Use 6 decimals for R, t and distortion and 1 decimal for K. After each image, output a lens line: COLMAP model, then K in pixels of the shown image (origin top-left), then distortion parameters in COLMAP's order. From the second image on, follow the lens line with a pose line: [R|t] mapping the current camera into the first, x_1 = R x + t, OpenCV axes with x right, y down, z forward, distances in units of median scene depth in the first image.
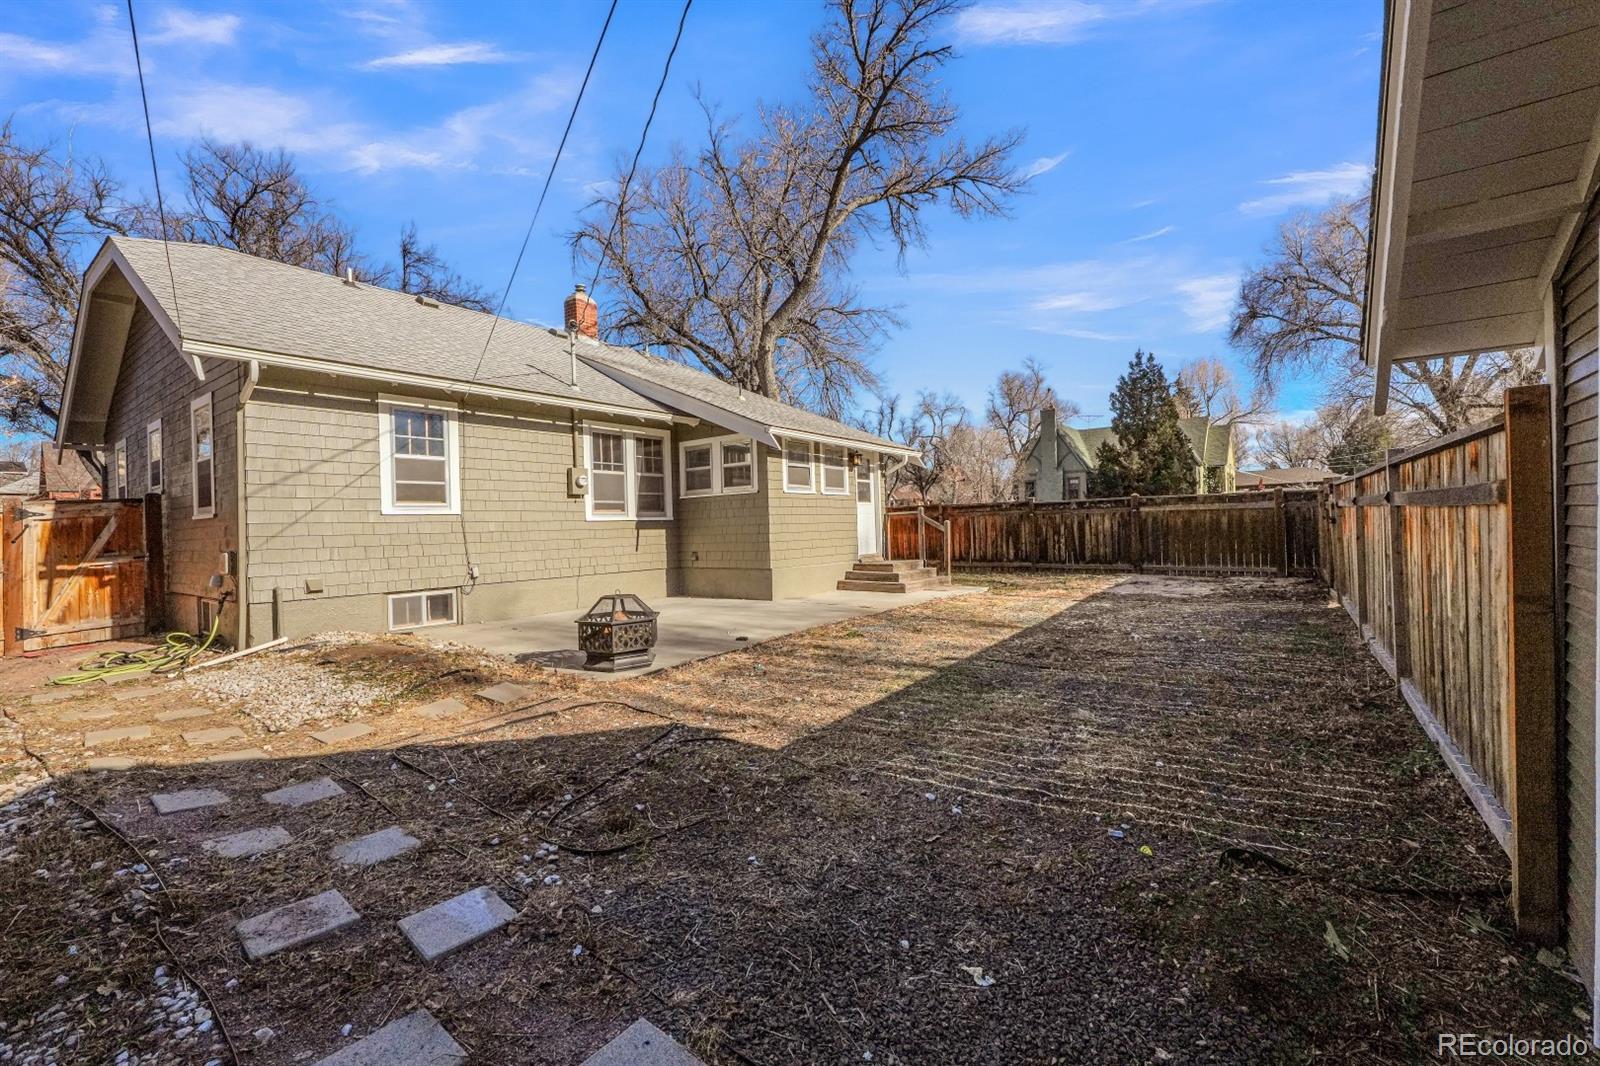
lens RADIAL K [[673.4, 0, 799.6], [0, 673.4, 525.2], [0, 0, 1]] dist [0.001630, 0.000448]
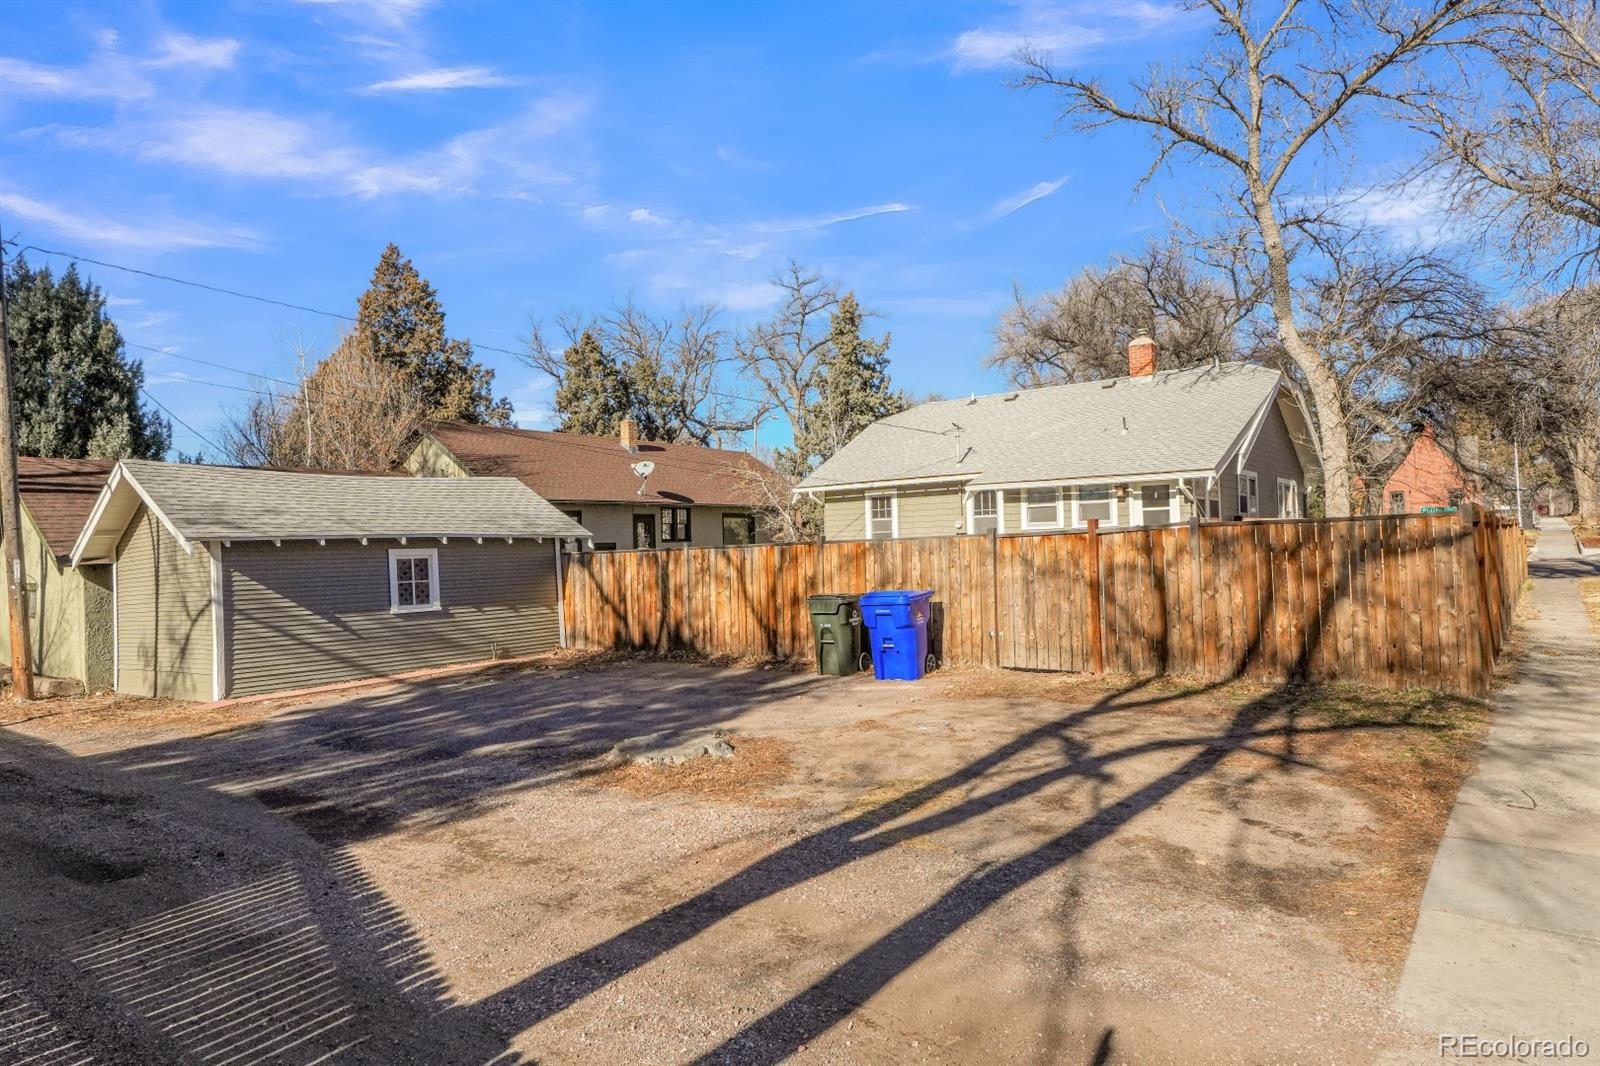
lens RADIAL K [[870.1, 0, 800.0], [0, 870.1, 533.0], [0, 0, 1]] dist [0.001221, 0.000245]
pose [[-0.001838, 0.005519, -0.999983, 1.626772], [0.029880, 0.999539, 0.005462, -0.065106], [0.999552, -0.029869, -0.002002, 0.607559]]
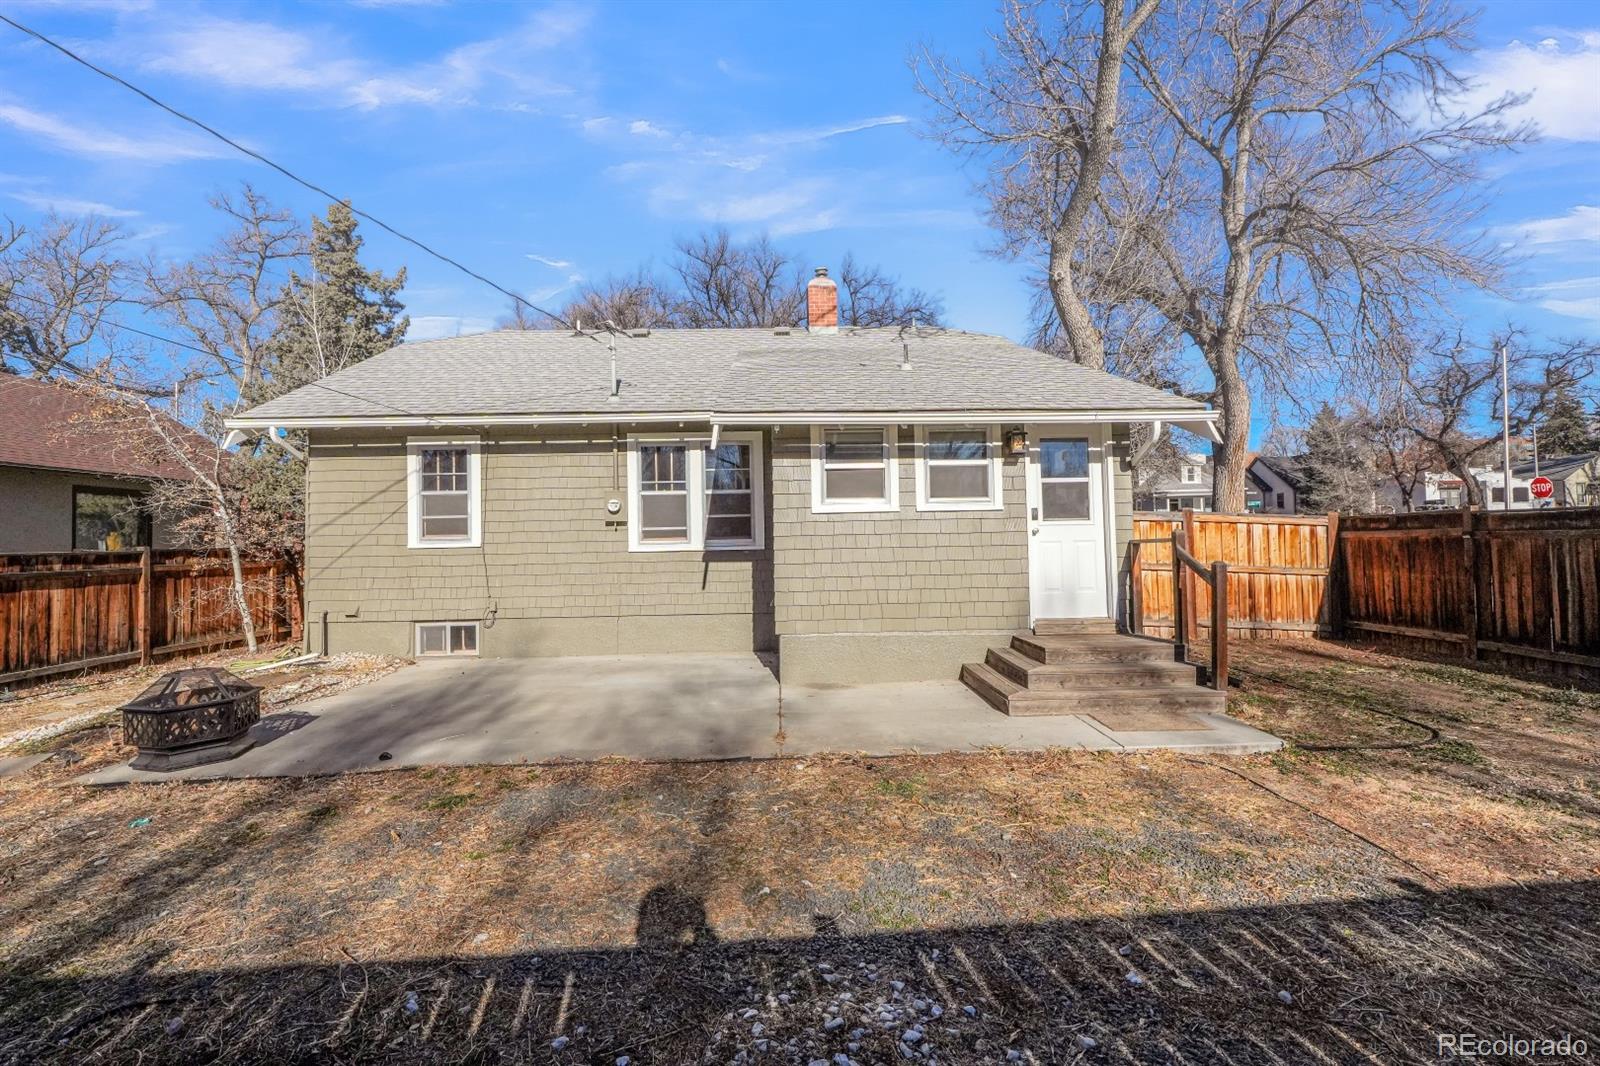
lens RADIAL K [[643.9, 0, 766.9], [0, 643.9, 523.9], [0, 0, 1]] dist [0.000077, -0.000033]
pose [[0.625020, -0.004782, -0.780594, 0.421514], [0.004378, 0.999987, -0.002620, -0.038133], [0.780597, -0.001780, 0.625032, 0.612525]]
